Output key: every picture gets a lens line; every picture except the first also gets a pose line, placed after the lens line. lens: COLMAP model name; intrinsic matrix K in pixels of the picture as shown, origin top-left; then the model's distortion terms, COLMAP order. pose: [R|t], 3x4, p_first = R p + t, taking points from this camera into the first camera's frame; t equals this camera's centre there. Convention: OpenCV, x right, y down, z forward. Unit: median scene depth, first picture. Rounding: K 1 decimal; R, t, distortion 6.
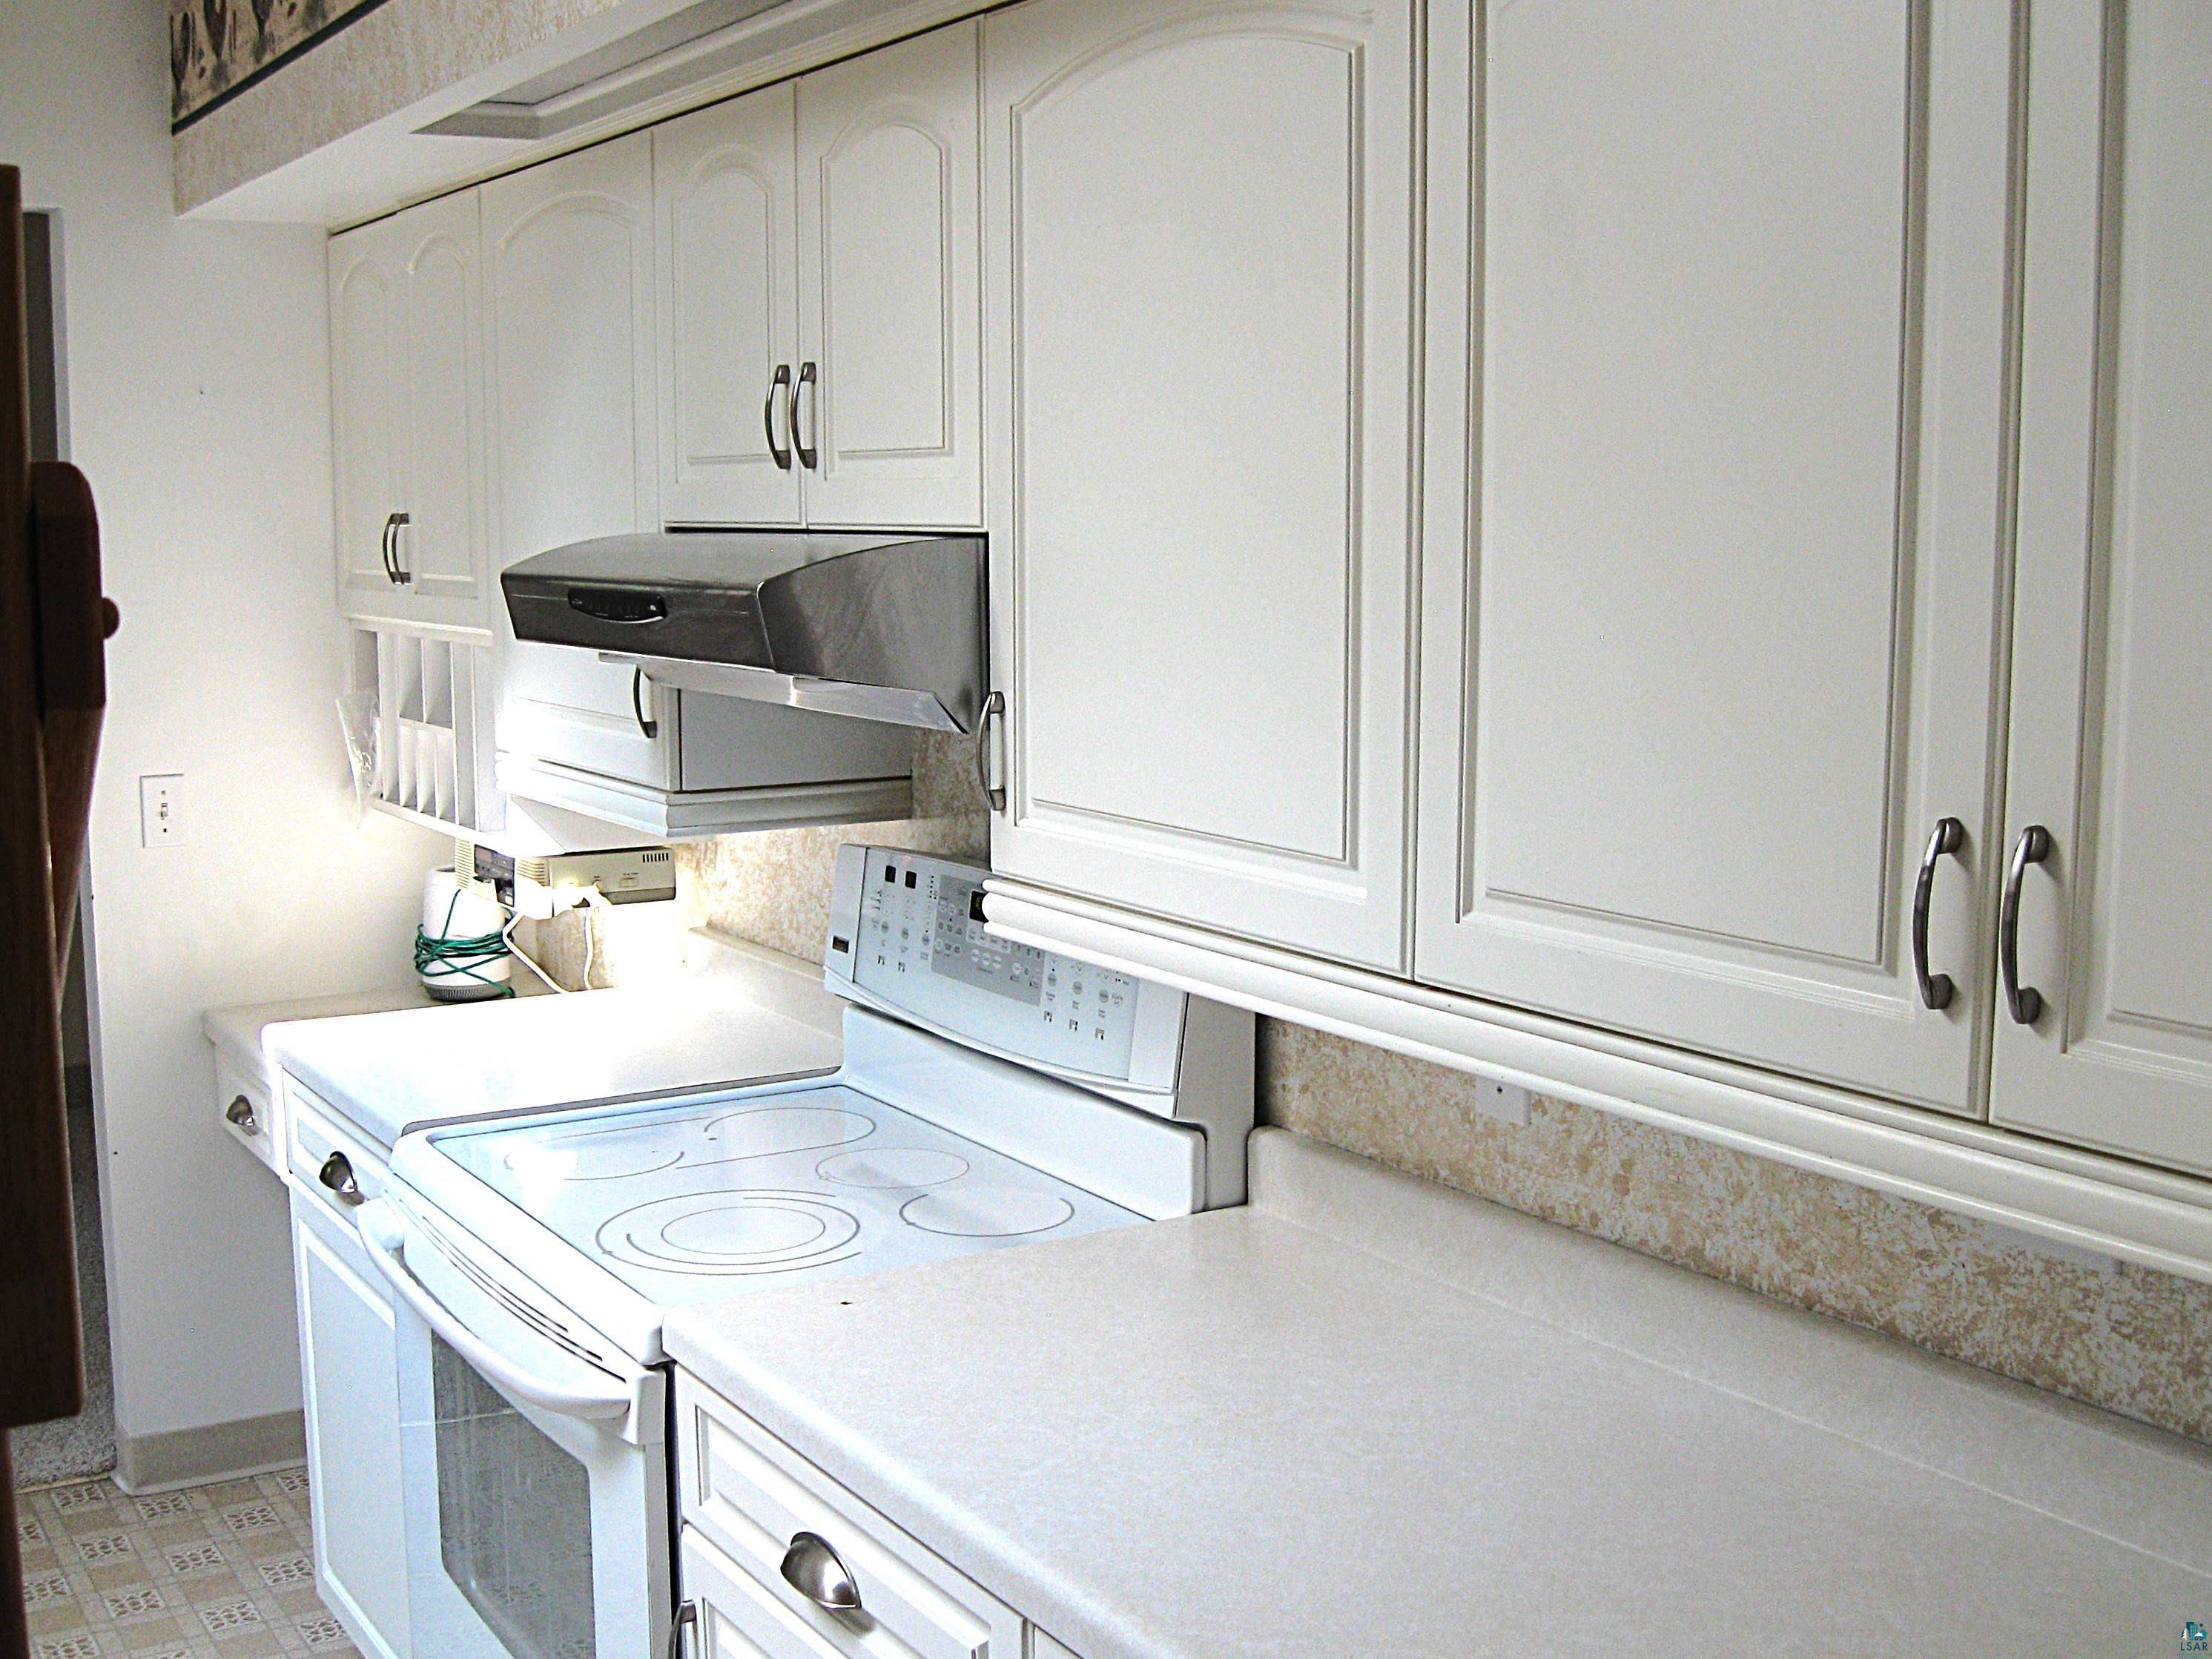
lens RADIAL K [[2469.2, 0, 1108.3], [0, 2469.2, 838.4], [0, 0, 1]] dist [-0.139828, 0.000000]
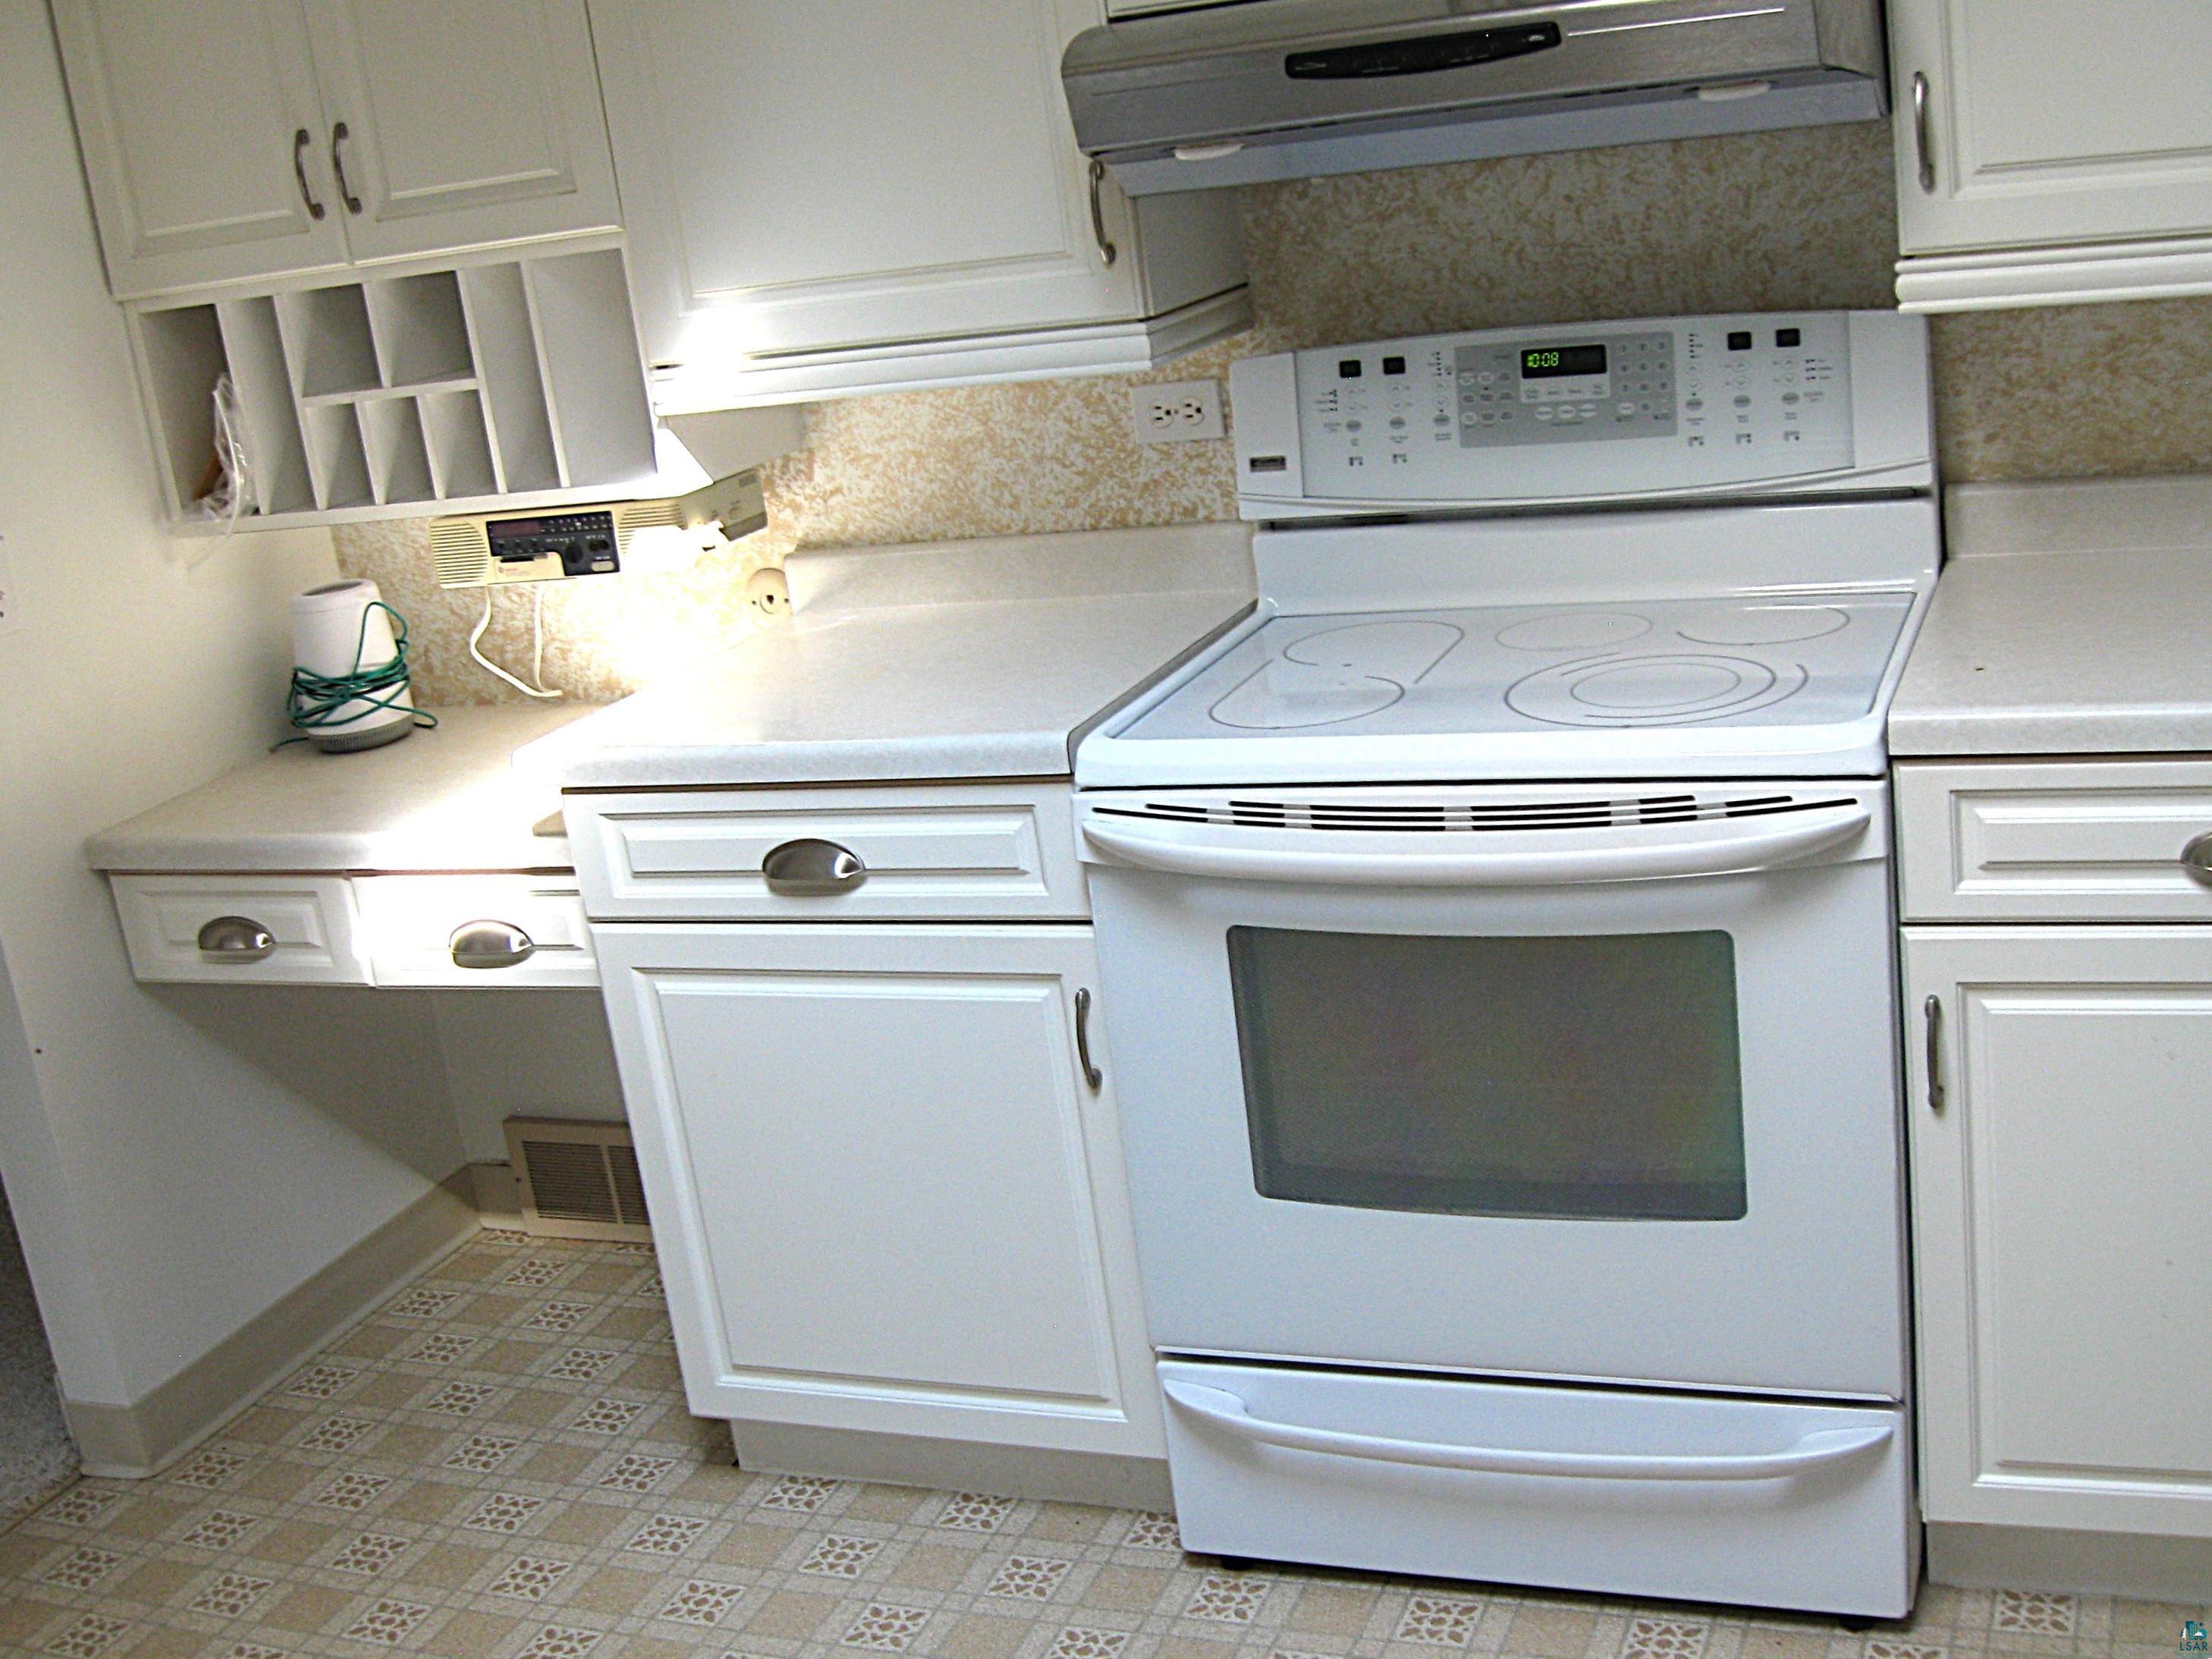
lens RADIAL K [[2469.0, 0, 1108.8], [0, 2469.0, 819.0], [0, 0, 1]] dist [-0.139828, 0.000000]
pose [[0.807432, -0.264385, 0.527402, -0.720086], [0.203747, 0.963924, 0.171284, 0.000833], [-0.553661, -0.030844, 0.832171, 0.267698]]
